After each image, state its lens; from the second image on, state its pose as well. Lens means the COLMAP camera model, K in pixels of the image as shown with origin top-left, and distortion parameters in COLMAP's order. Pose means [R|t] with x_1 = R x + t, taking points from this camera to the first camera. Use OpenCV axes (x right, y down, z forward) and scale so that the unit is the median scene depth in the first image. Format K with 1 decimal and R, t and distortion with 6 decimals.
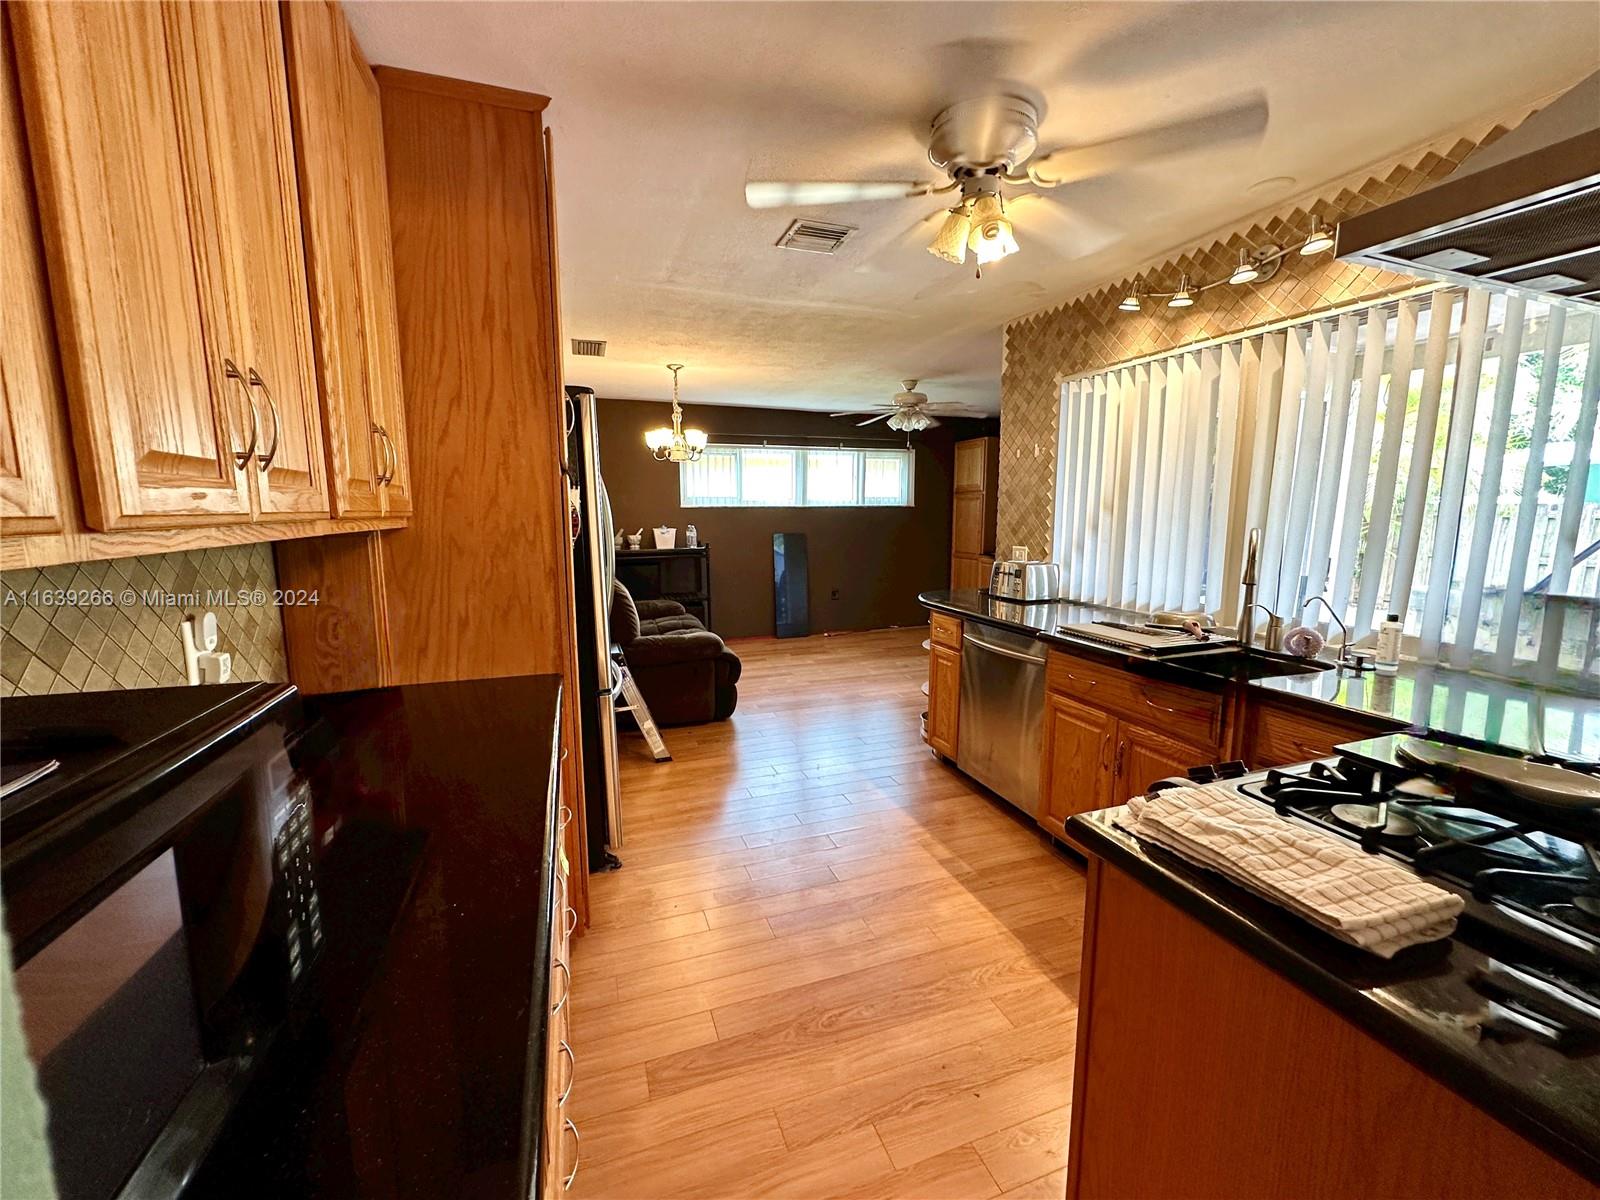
lens RADIAL K [[640.7, 0, 800.0], [0, 640.7, 600.0], [0, 0, 1]] dist [-0.001169, -0.000036]
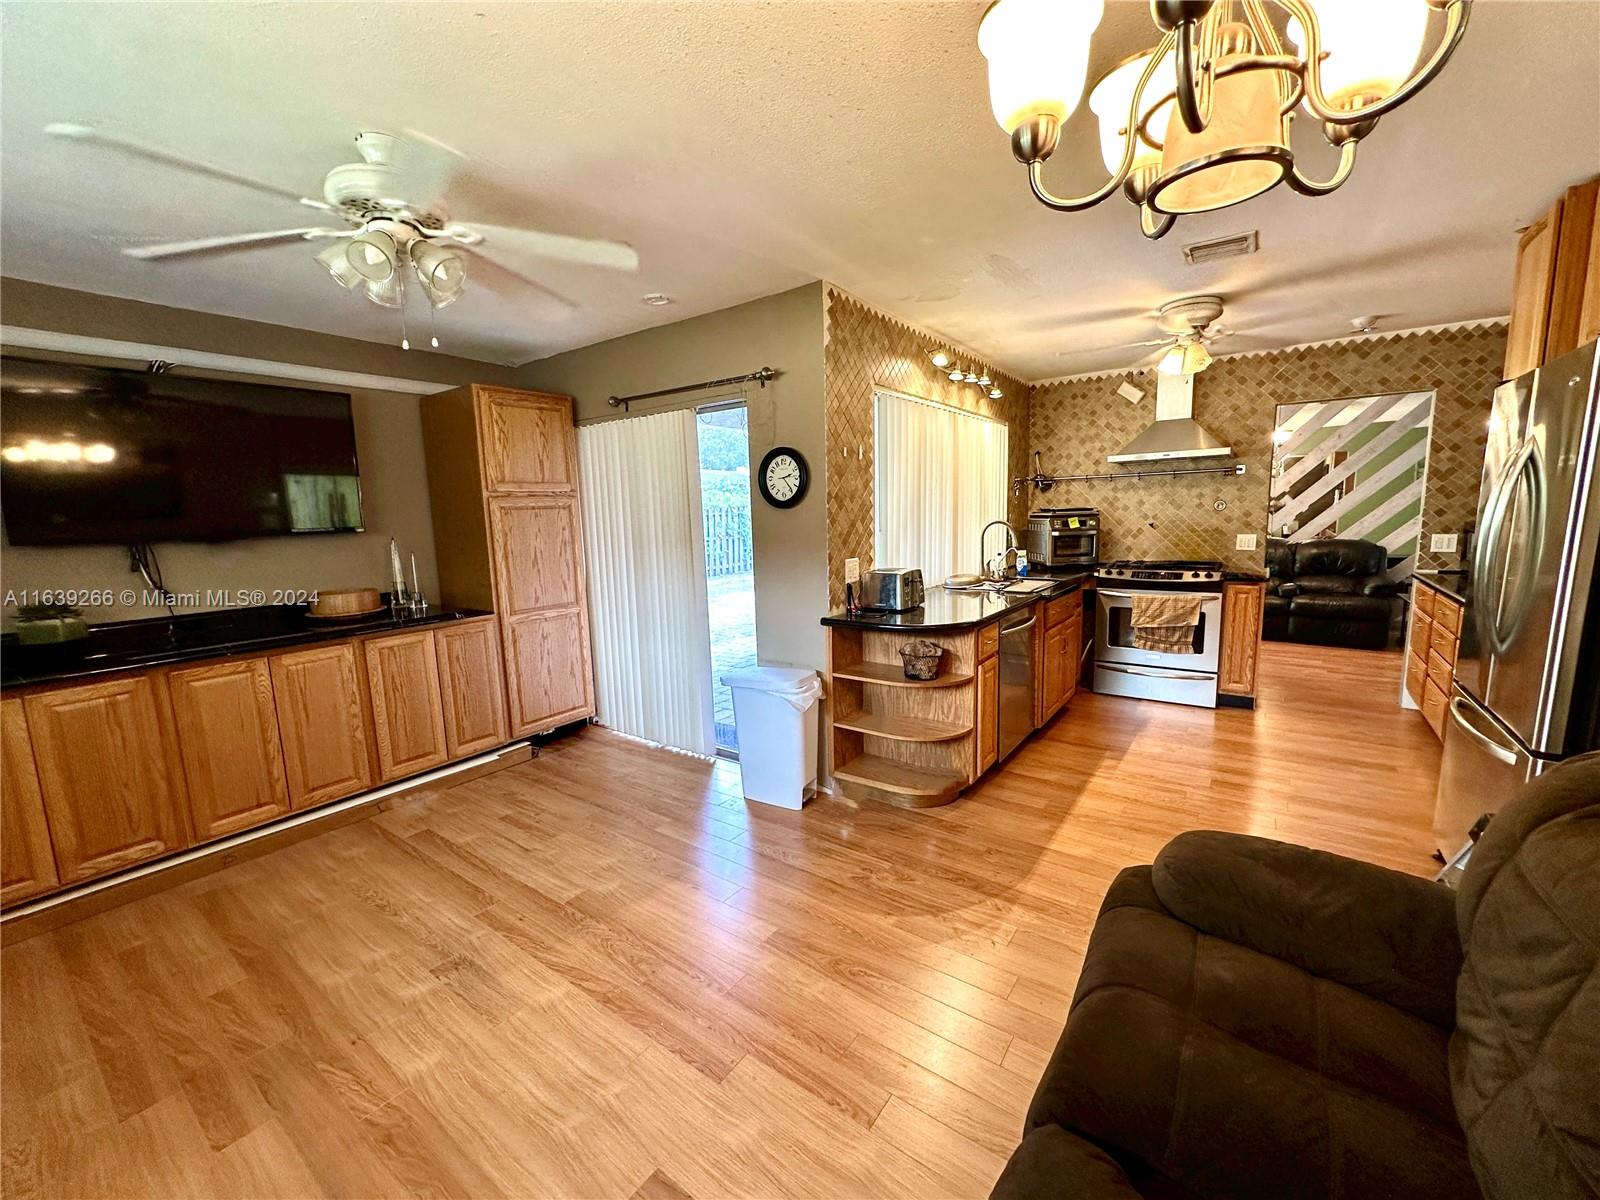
lens RADIAL K [[640.7, 0, 800.0], [0, 640.7, 600.0], [0, 0, 1]] dist [-0.001169, -0.000036]
pose [[-0.563619, -0.099997, 0.819960, -0.344518], [0.143300, 0.965758, 0.216278, -0.229154], [-0.813510, 0.239398, -0.529990, 1.535058]]
